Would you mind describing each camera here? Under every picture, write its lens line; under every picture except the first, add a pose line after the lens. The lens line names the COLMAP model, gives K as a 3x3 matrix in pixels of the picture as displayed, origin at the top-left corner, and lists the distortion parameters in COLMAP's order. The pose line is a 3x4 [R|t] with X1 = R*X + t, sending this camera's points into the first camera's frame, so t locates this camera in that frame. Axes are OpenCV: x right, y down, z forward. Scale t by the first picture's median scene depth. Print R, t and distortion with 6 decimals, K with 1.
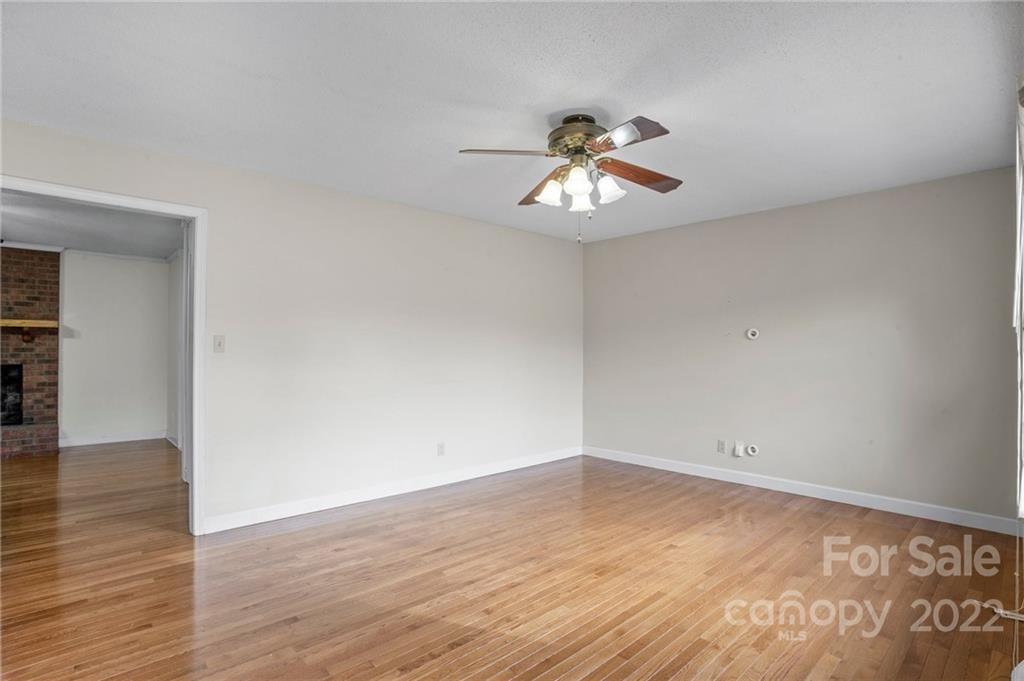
lens RADIAL K [[493.8, 0, 503.4], [0, 493.8, 339.5], [0, 0, 1]] dist [-0.035985, 0.005711]
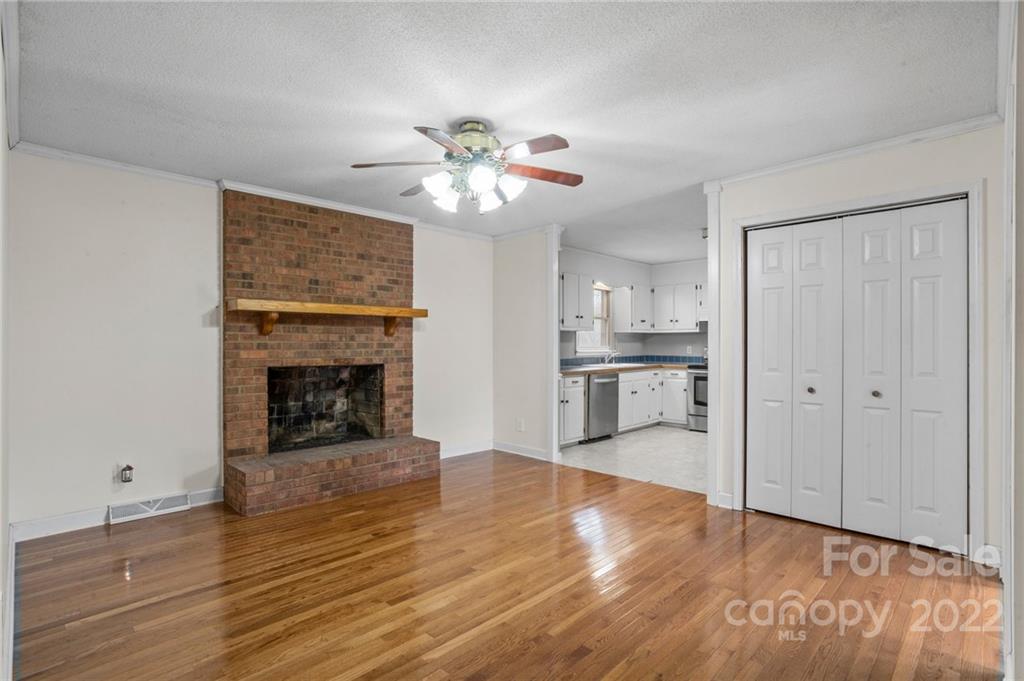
lens RADIAL K [[493.8, 0, 489.2], [0, 493.8, 342.2], [0, 0, 1]] dist [-0.035985, 0.005711]
pose [[0.999873, -0.009055, -0.013137, -0.804353], [0.009087, 0.999956, 0.002388, 0.015528], [0.013115, -0.002507, 0.999911, 0.173810]]
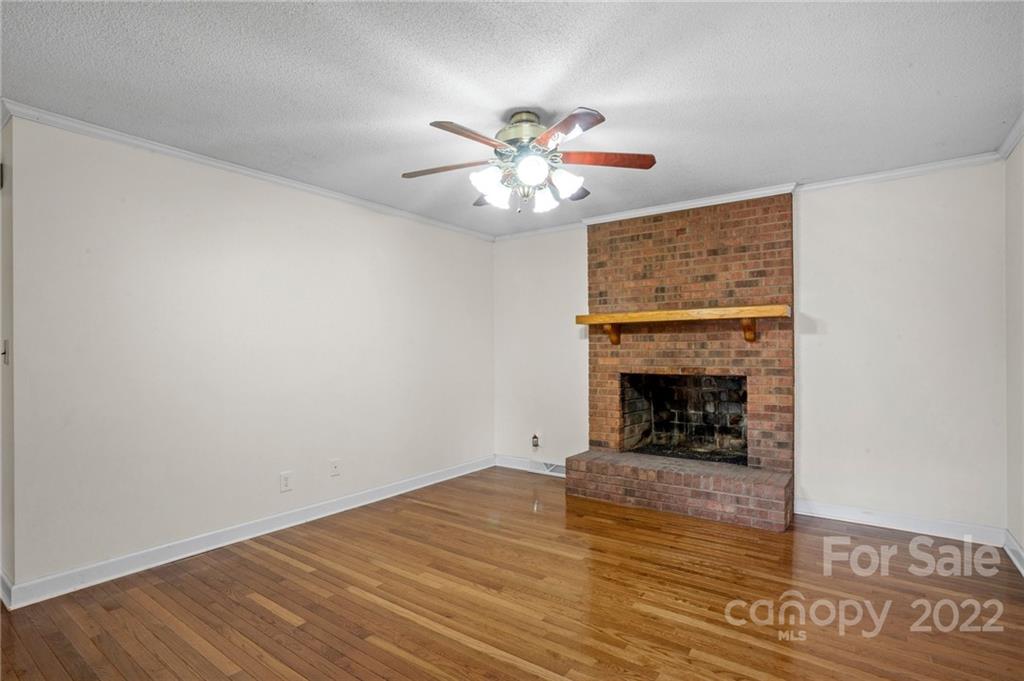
lens RADIAL K [[493.8, 0, 527.8], [0, 493.8, 350.7], [0, 0, 1]] dist [-0.035985, 0.005711]
pose [[0.198823, -0.012165, -0.979960, -0.397738], [0.011601, 0.999882, -0.010058, 0.020545], [0.979967, -0.009368, 0.198940, 0.562647]]
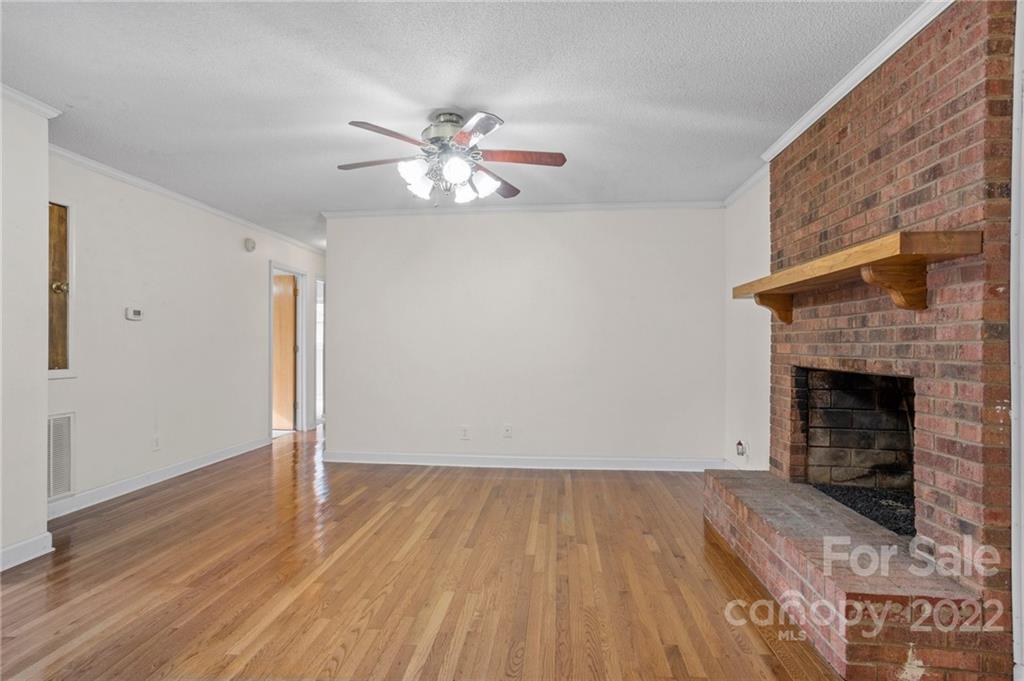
lens RADIAL K [[493.8, 0, 515.2], [0, 493.8, 348.5], [0, 0, 1]] dist [-0.035985, 0.005711]
pose [[-0.744911, -0.006039, -0.667137, -0.555489], [-0.005267, 0.999981, -0.003171, 0.033820], [0.667143, 0.001151, -0.744929, 1.047986]]
